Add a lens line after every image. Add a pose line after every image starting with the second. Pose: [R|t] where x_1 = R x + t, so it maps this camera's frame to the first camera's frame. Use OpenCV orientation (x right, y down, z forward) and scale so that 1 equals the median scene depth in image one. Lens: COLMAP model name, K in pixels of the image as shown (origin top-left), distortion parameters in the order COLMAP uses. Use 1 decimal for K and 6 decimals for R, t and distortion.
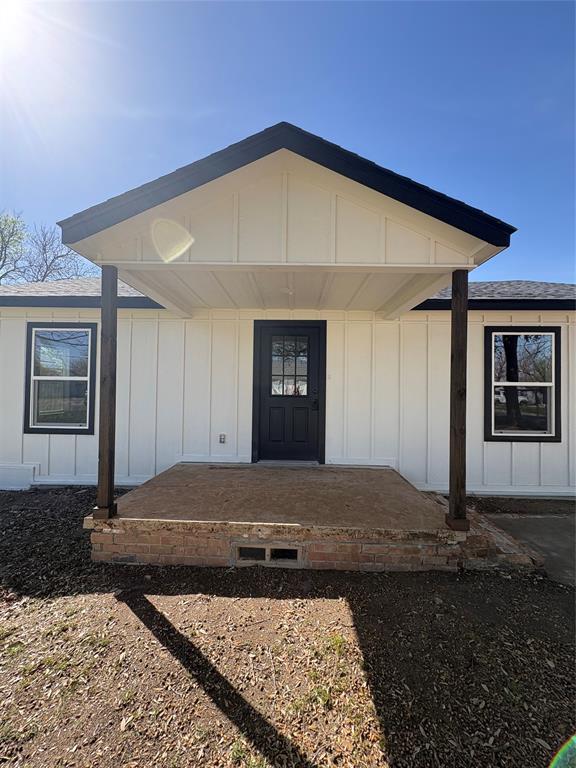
lens RADIAL K [[305.5, 0, 287.8], [0, 305.5, 384.8], [0, 0, 1]] dist [0.000230, 0.000153]
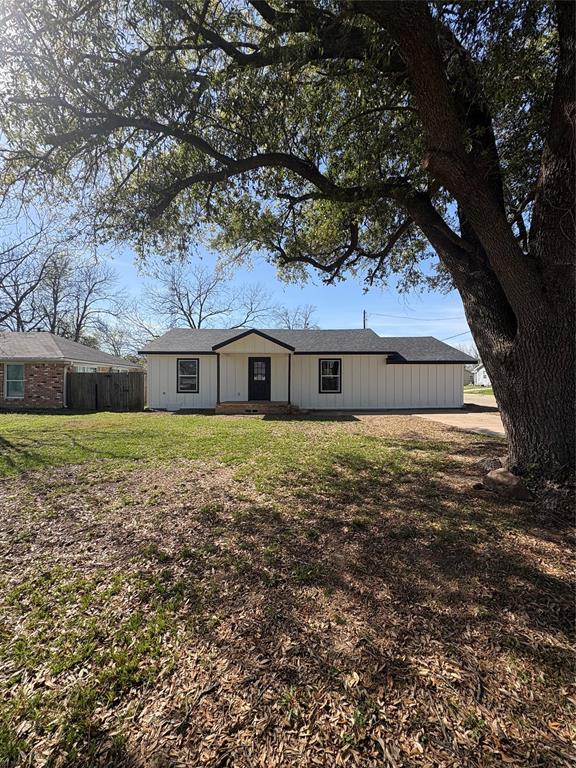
lens RADIAL K [[305.5, 0, 289.3], [0, 305.5, 388.5], [0, 0, 1]] dist [0.000230, 0.000153]
pose [[0.999821, -0.012092, 0.014534, 0.280505], [0.011682, 0.999542, 0.027934, 0.035399], [-0.014865, -0.027759, 0.999504, -2.314219]]
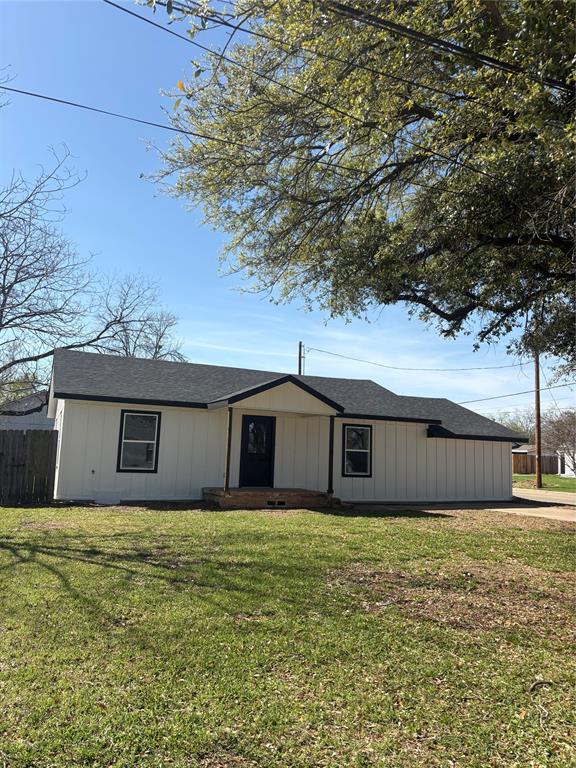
lens RADIAL K [[585.2, 0, 286.5], [0, 585.2, 379.2], [0, 0, 1]] dist [0.036995, -0.026160]
pose [[0.909528, 0.074518, 0.408908, -1.465627], [-0.025281, 0.991894, -0.124527, 0.024766], [-0.414873, 0.102924, 0.904040, -2.667246]]
